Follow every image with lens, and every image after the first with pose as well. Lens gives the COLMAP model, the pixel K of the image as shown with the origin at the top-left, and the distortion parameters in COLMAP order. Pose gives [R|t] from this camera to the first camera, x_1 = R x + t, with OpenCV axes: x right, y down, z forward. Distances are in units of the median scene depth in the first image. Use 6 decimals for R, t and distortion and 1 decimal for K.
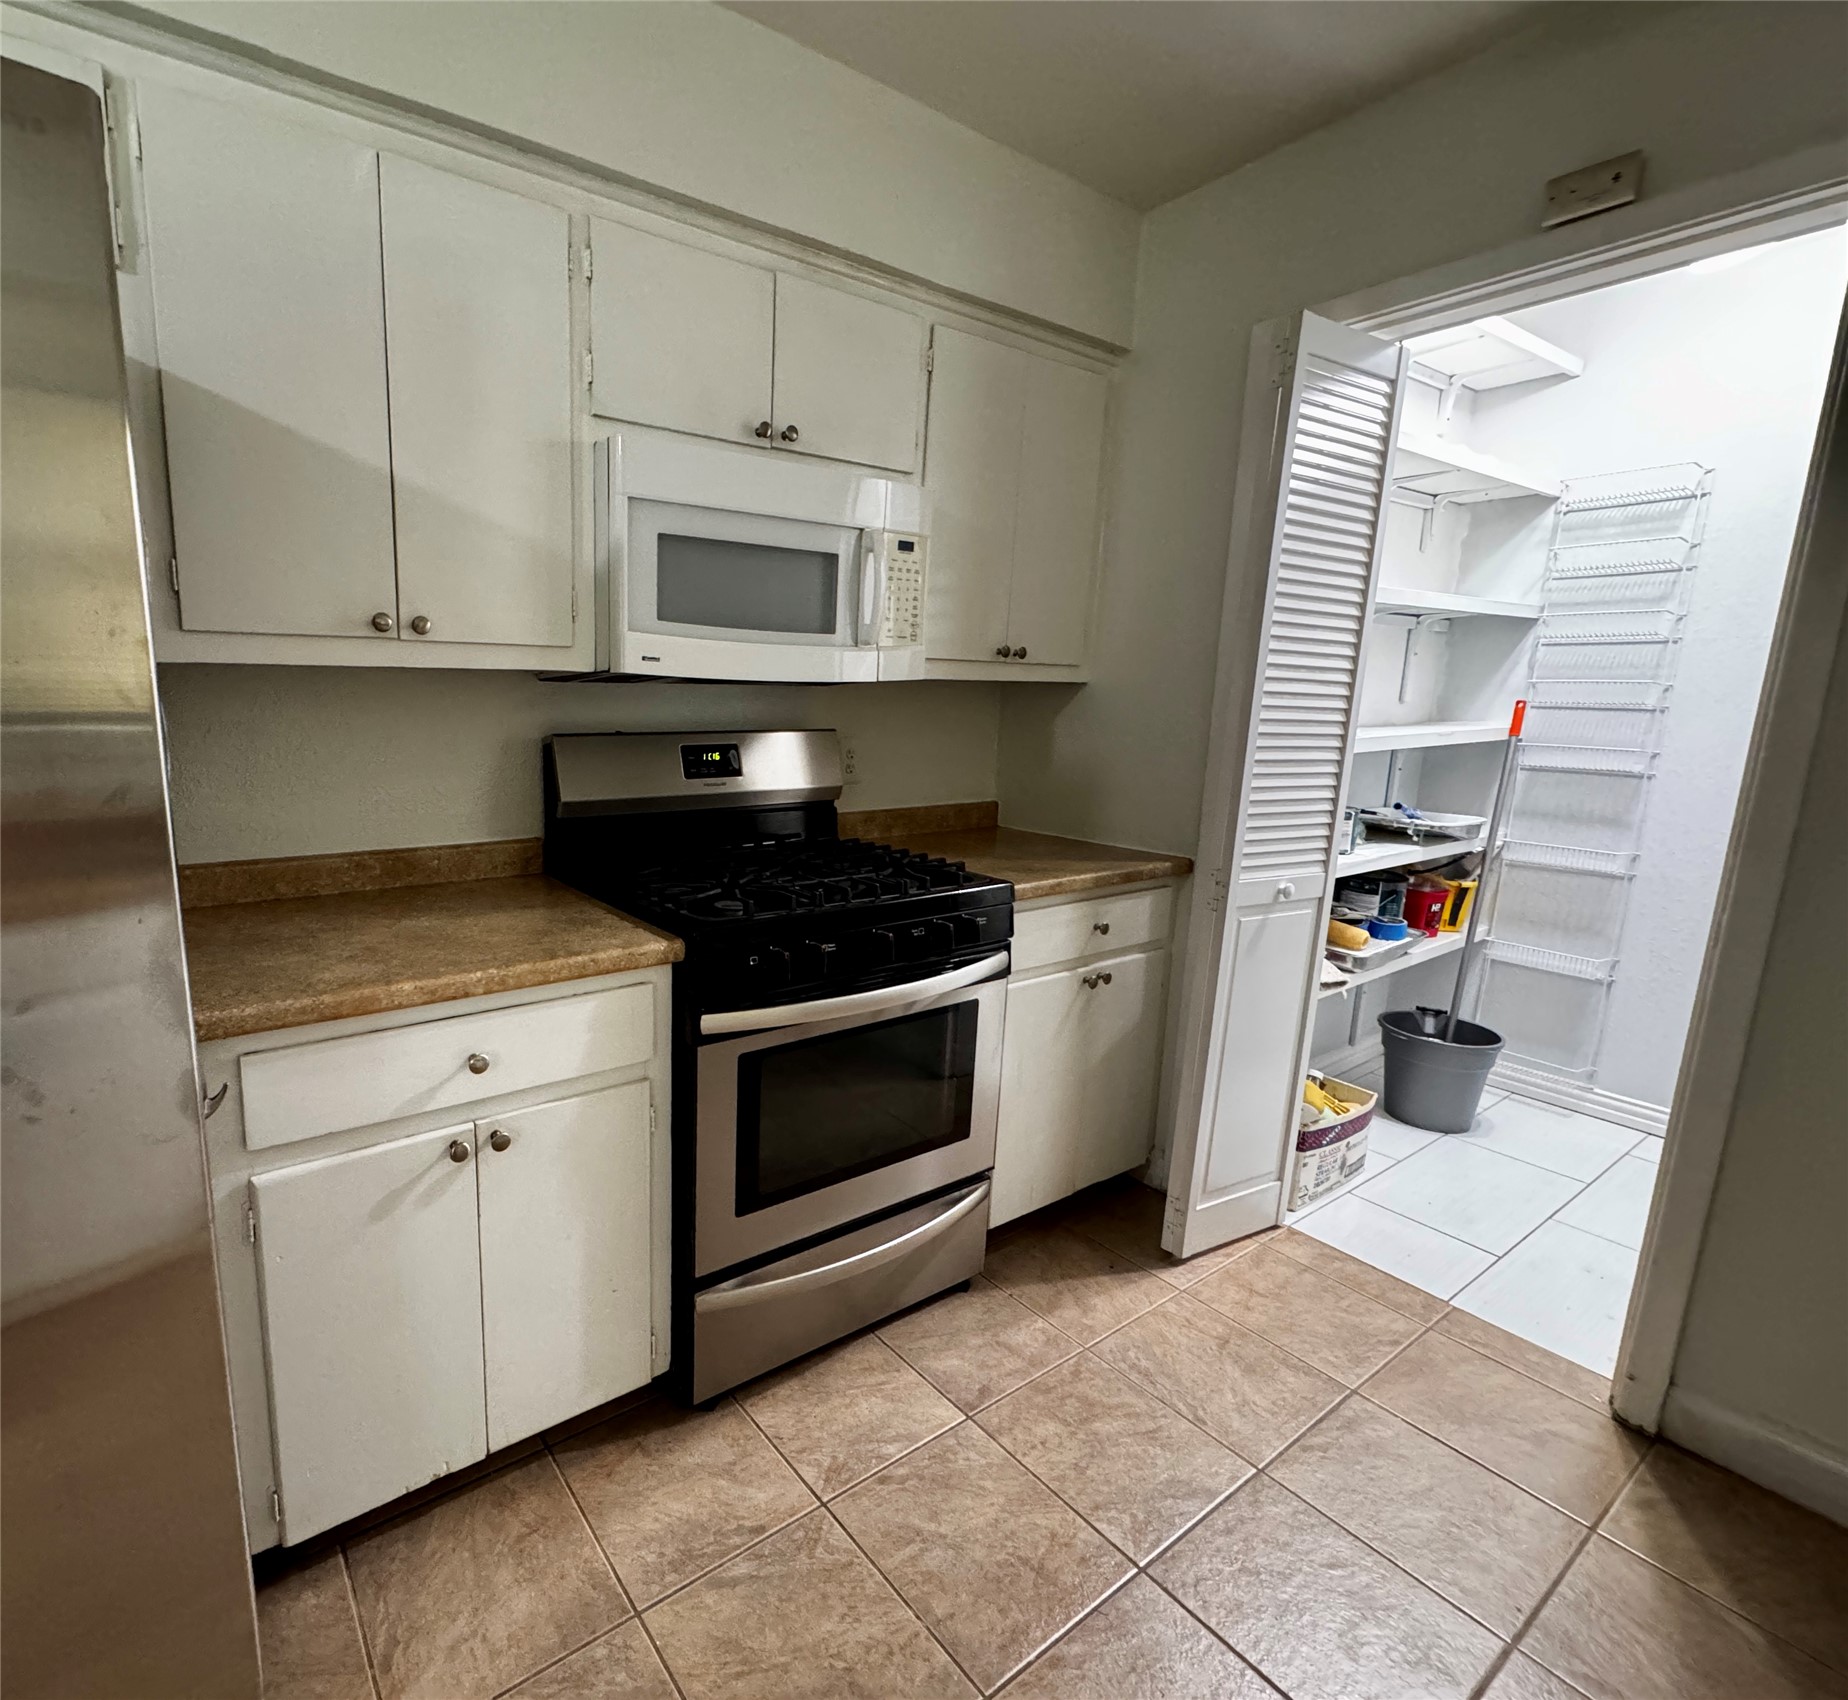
lens RADIAL K [[897.6, 0, 707.1], [0, 897.6, 848.2], [0, 0, 1]] dist [-0.005078, -0.000670]
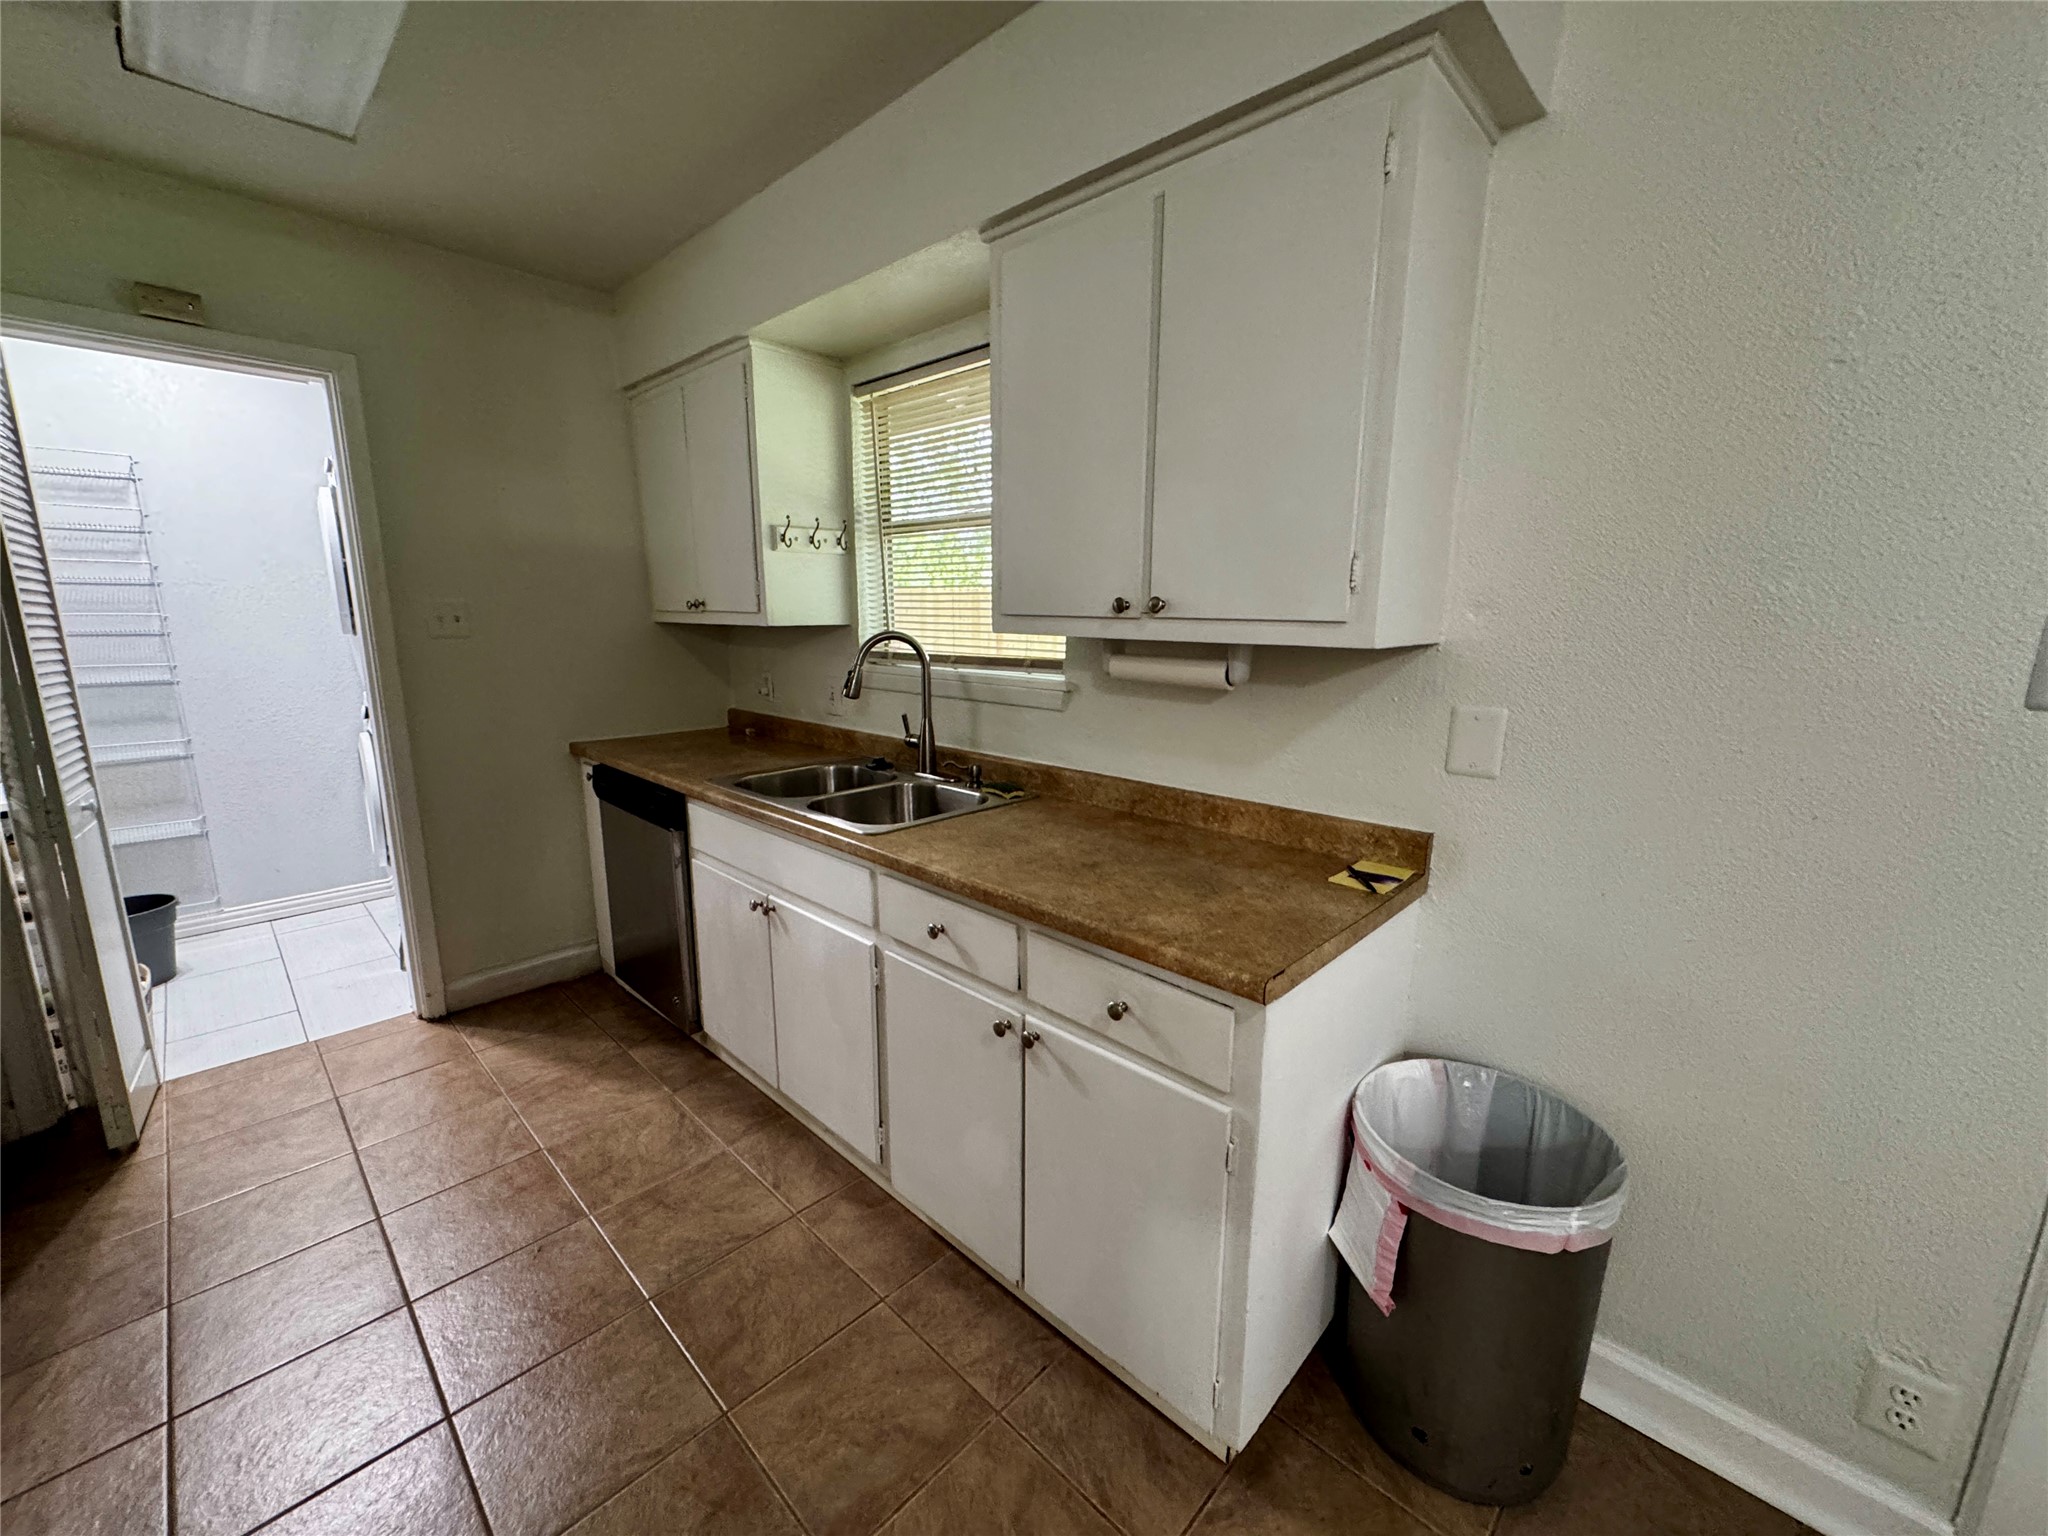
lens RADIAL K [[816.0, 0, 1024.0], [0, 816.0, 768.0], [0, 0, 1]] dist [-0.000793, -0.000356]
pose [[-0.242726, -0.199799, 0.949297, -0.483771], [0.166026, 0.955567, 0.243570, -0.043438], [-0.955782, 0.216728, -0.198769, 0.024703]]
